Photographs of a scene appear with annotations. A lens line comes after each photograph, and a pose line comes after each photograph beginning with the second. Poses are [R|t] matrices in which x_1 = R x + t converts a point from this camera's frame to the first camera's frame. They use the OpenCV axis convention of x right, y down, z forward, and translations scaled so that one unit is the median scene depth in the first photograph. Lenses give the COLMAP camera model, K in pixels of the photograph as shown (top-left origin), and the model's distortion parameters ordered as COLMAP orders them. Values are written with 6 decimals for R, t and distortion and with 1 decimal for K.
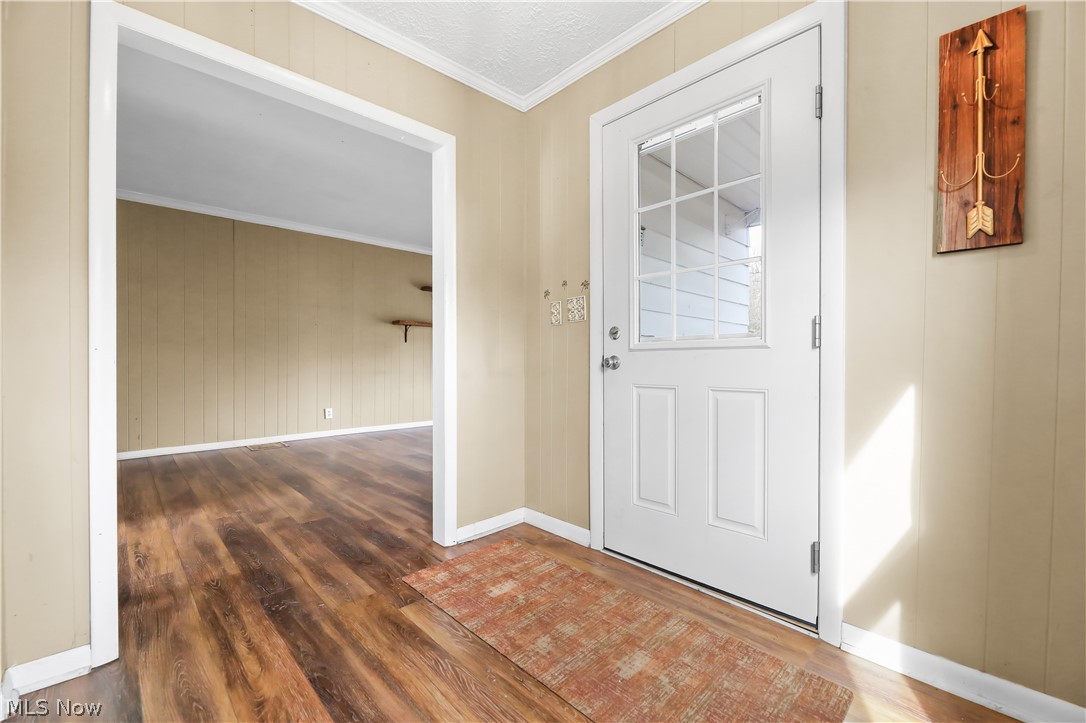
lens RADIAL K [[452.2, 0, 545.7], [0, 452.2, 362.1], [0, 0, 1]] dist [-0.000425, -0.000135]
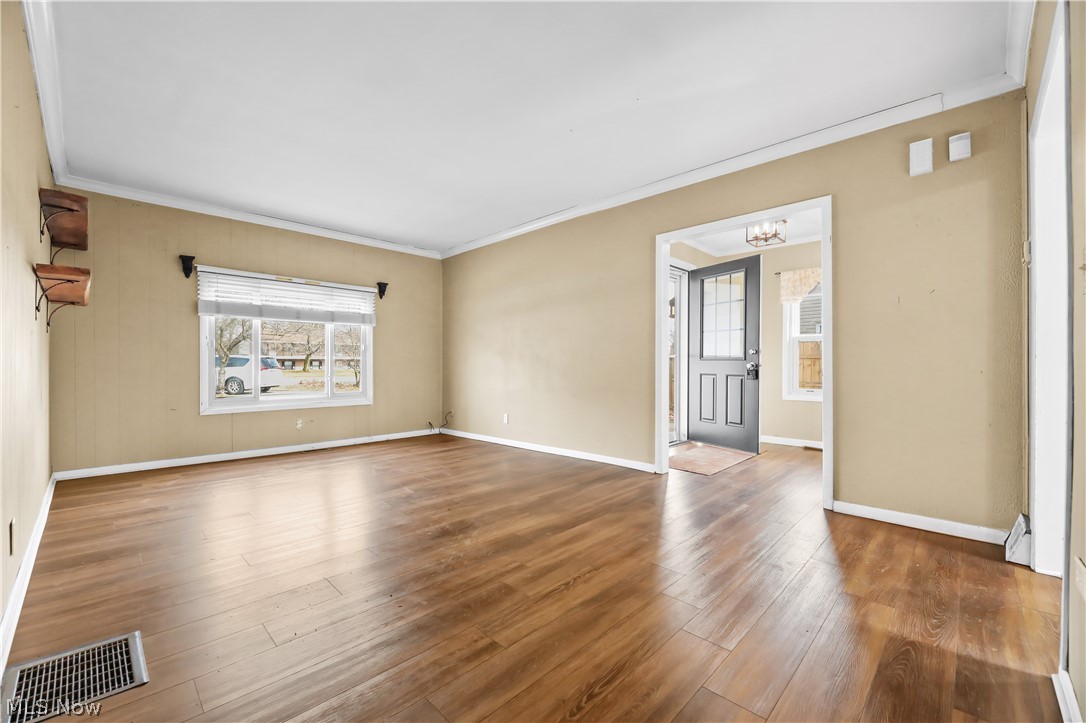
lens RADIAL K [[443.0, 0, 542.7], [0, 443.0, 366.6], [0, 0, 1]] dist [-0.014723, -0.000054]
pose [[-0.037127, -0.008438, 0.999275, -1.465178], [0.003714, 0.999956, 0.008582, -0.010269], [-0.999304, 0.004030, -0.037094, 1.188730]]
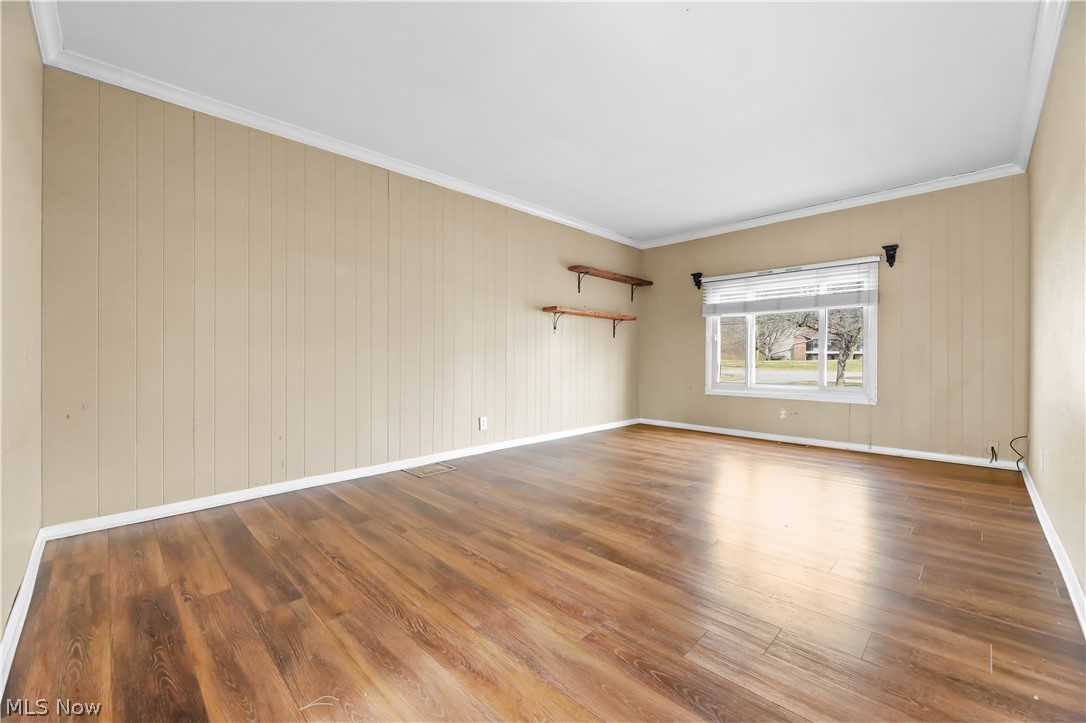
lens RADIAL K [[443.0, 0, 540.5], [0, 443.0, 356.2], [0, 0, 1]] dist [-0.014723, -0.000054]
pose [[0.999943, -0.004944, 0.009440, -0.715272], [0.005008, 0.999964, -0.006793, 0.005025], [-0.009406, 0.006840, 0.999932, 0.422473]]
